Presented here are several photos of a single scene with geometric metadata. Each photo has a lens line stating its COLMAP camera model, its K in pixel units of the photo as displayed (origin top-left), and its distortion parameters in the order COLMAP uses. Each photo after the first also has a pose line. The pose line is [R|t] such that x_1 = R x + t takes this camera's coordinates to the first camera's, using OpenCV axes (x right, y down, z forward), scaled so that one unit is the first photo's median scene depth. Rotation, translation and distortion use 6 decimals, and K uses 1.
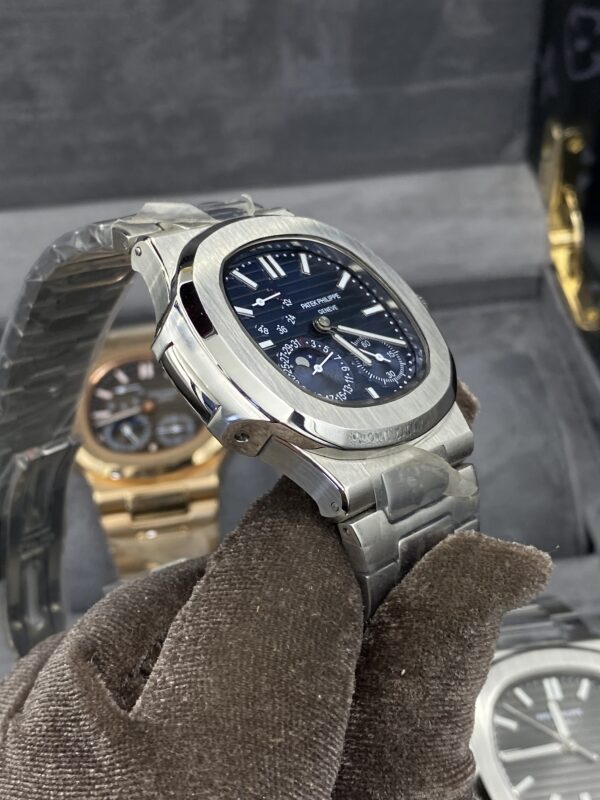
lens RADIAL K [[1211.0, 0, 300.0], [0, 1211.0, 400.0], [0, 0, 1]] dist [0.007400, 0.001366]
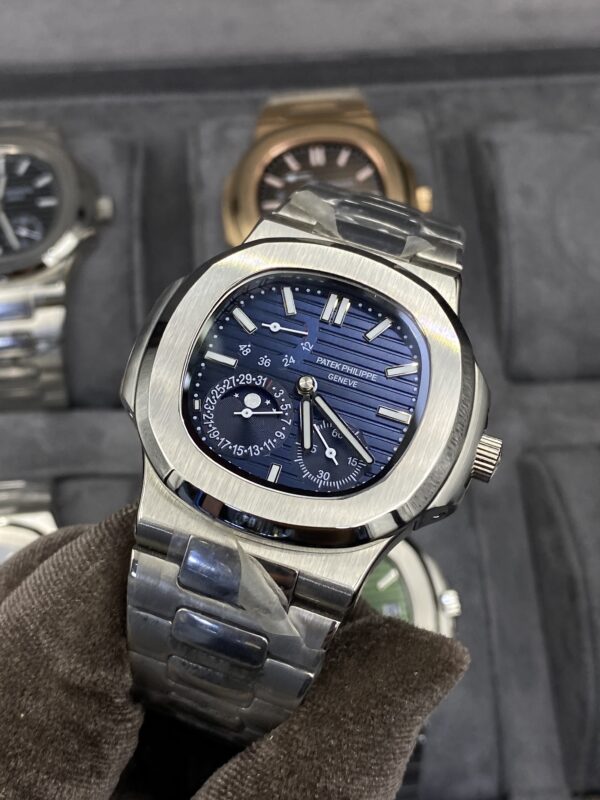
lens RADIAL K [[1211.0, 0, 300.0], [0, 1211.0, 400.0], [0, 0, 1]] dist [0.007400, 0.001366]
pose [[0.468671, 0.551688, -0.689918, 0.656810], [-0.505215, 0.808066, 0.302964, -0.329728], [0.724641, 0.206566, 0.657438, 0.407431]]
